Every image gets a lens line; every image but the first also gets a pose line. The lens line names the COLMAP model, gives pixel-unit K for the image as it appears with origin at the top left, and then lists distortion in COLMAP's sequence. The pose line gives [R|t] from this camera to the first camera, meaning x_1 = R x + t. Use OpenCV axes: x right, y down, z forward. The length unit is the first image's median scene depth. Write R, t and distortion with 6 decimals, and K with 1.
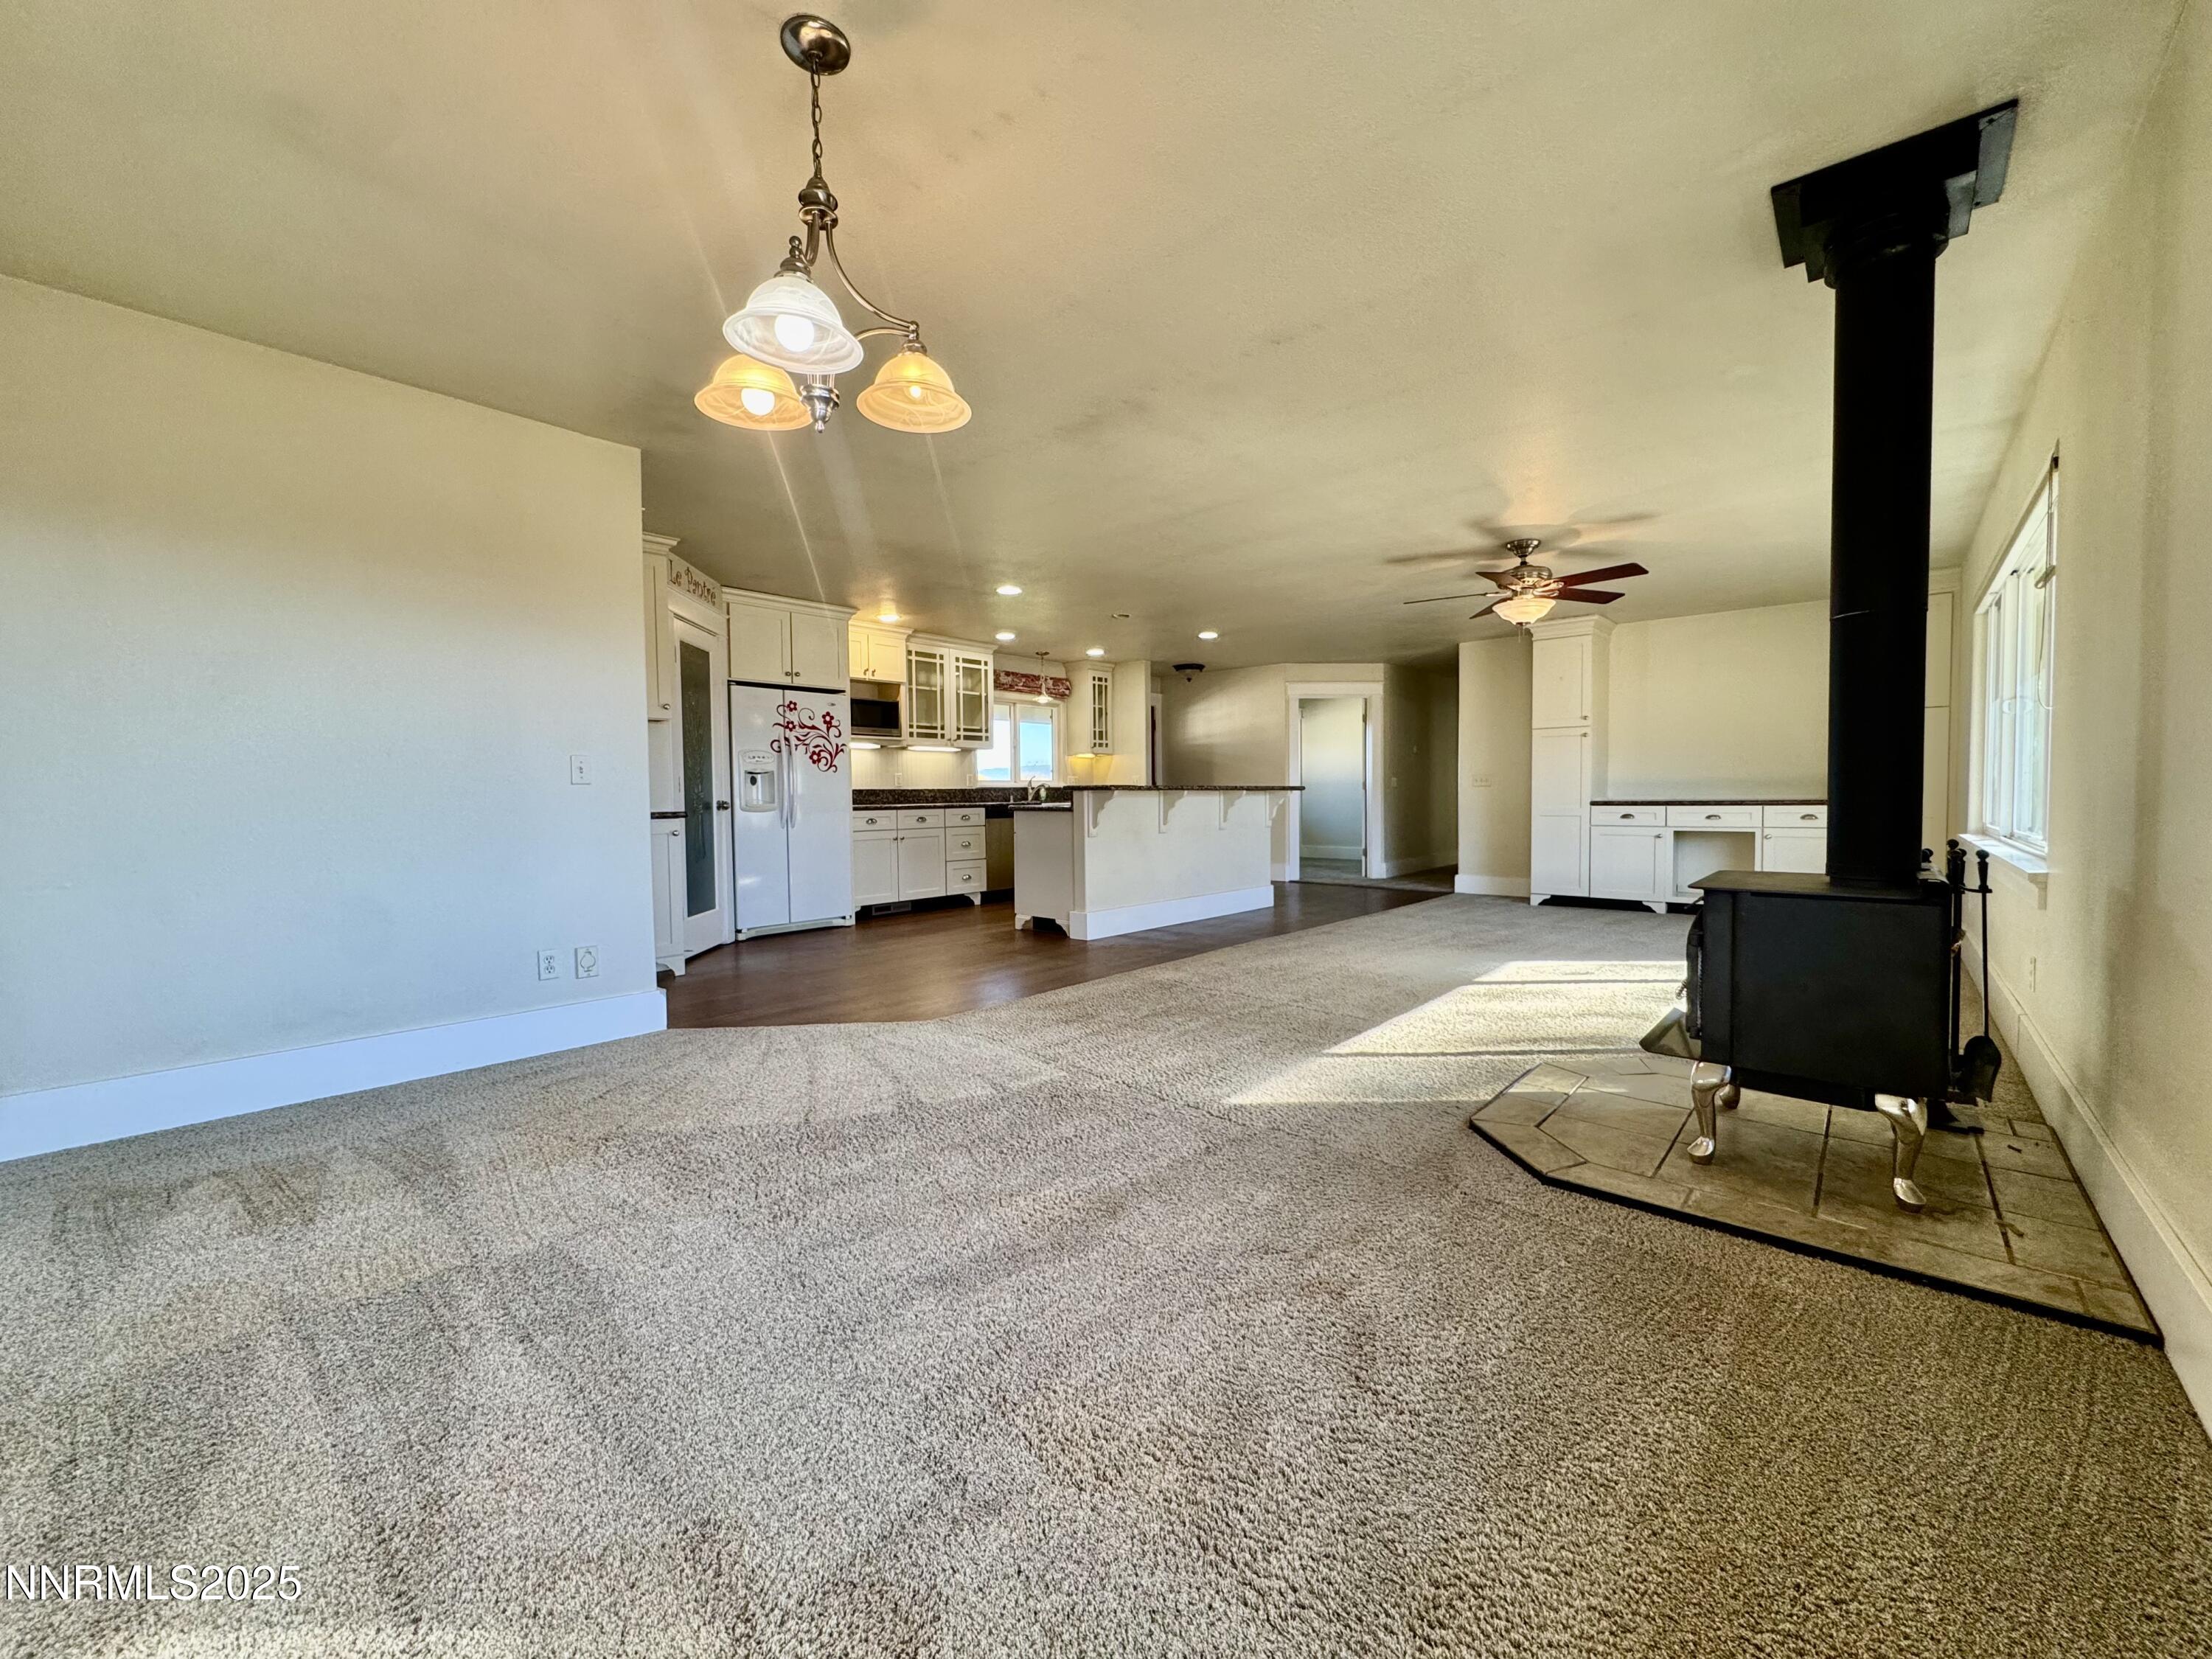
lens RADIAL K [[878.7, 0, 1103.6], [0, 878.7, 826.6], [0, 0, 1]] dist [-0.000360, -0.000048]
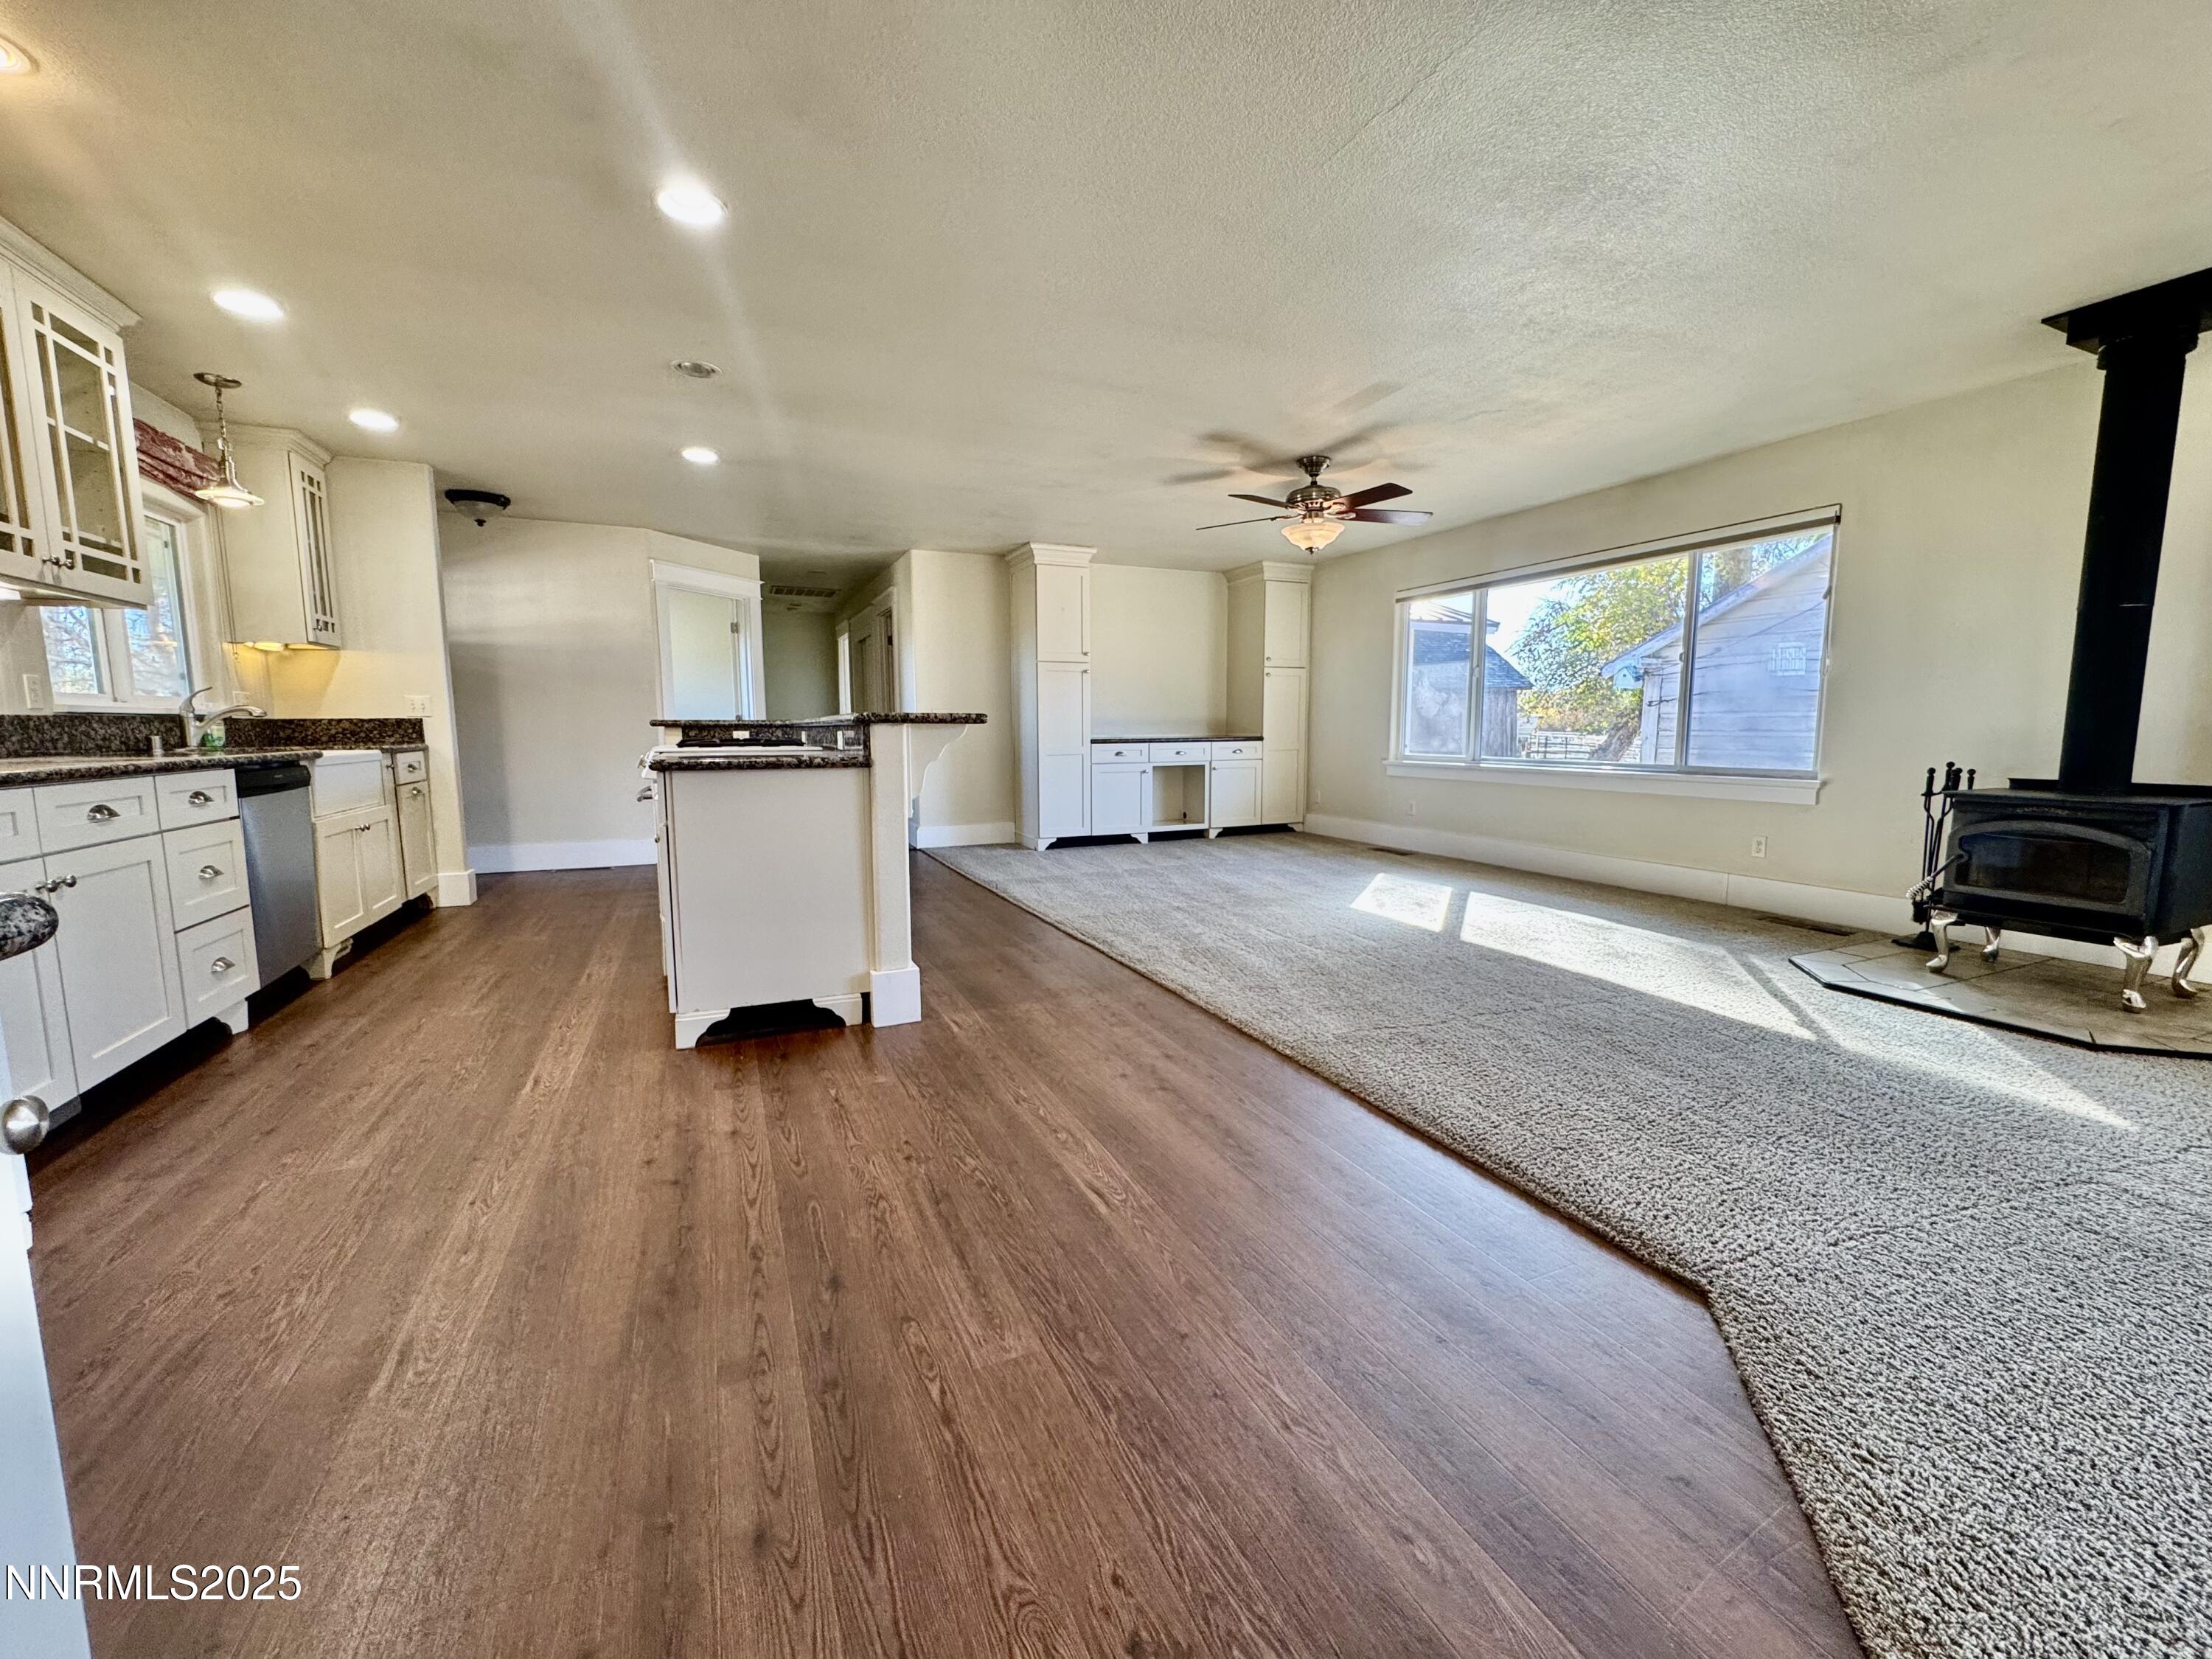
lens RADIAL K [[878.7, 0, 1103.6], [0, 878.7, 826.6], [0, 0, 1]] dist [-0.000360, -0.000048]
pose [[0.420604, -0.096159, 0.902134, -0.340970], [0.032818, 0.995329, 0.090792, -0.020049], [-0.906651, -0.008581, 0.421795, 0.555673]]
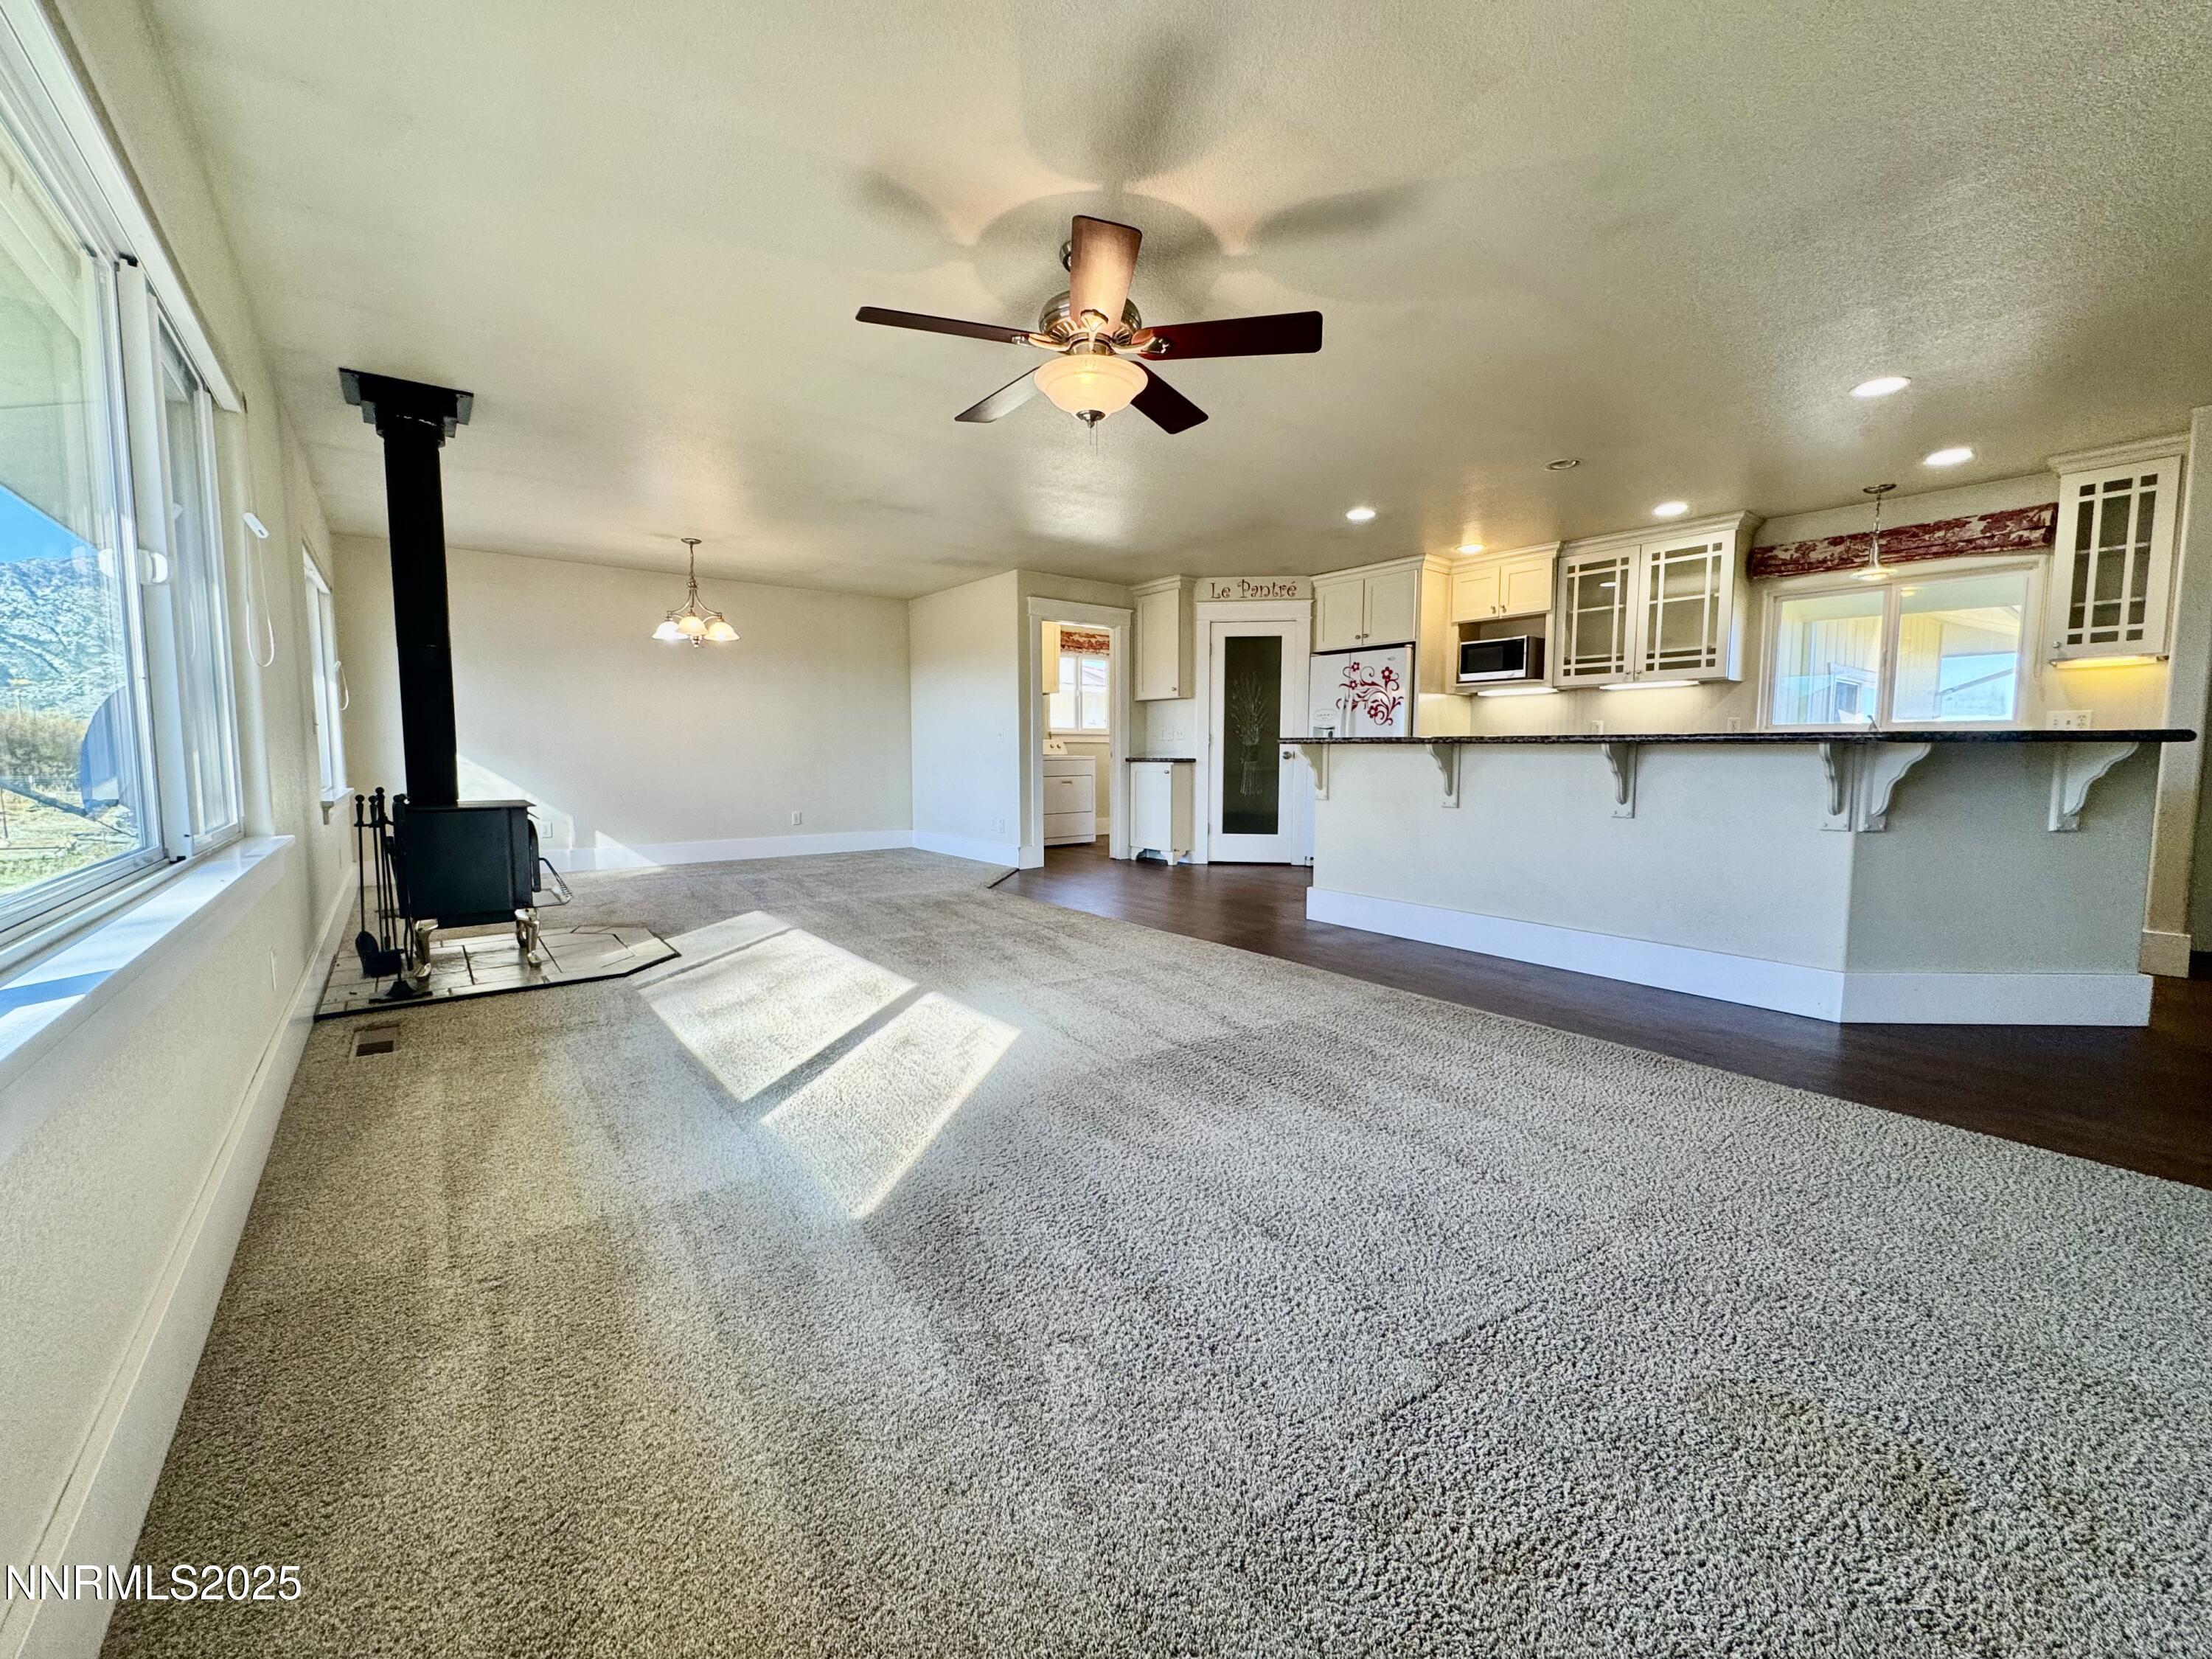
lens RADIAL K [[878.7, 0, 1103.6], [0, 878.7, 826.6], [0, 0, 1]] dist [-0.000360, -0.000048]
pose [[-0.182788, 0.094218, -0.978627, 0.688343], [-0.036238, 0.994075, 0.102474, -0.033239], [0.982484, 0.054194, -0.178291, 0.768420]]
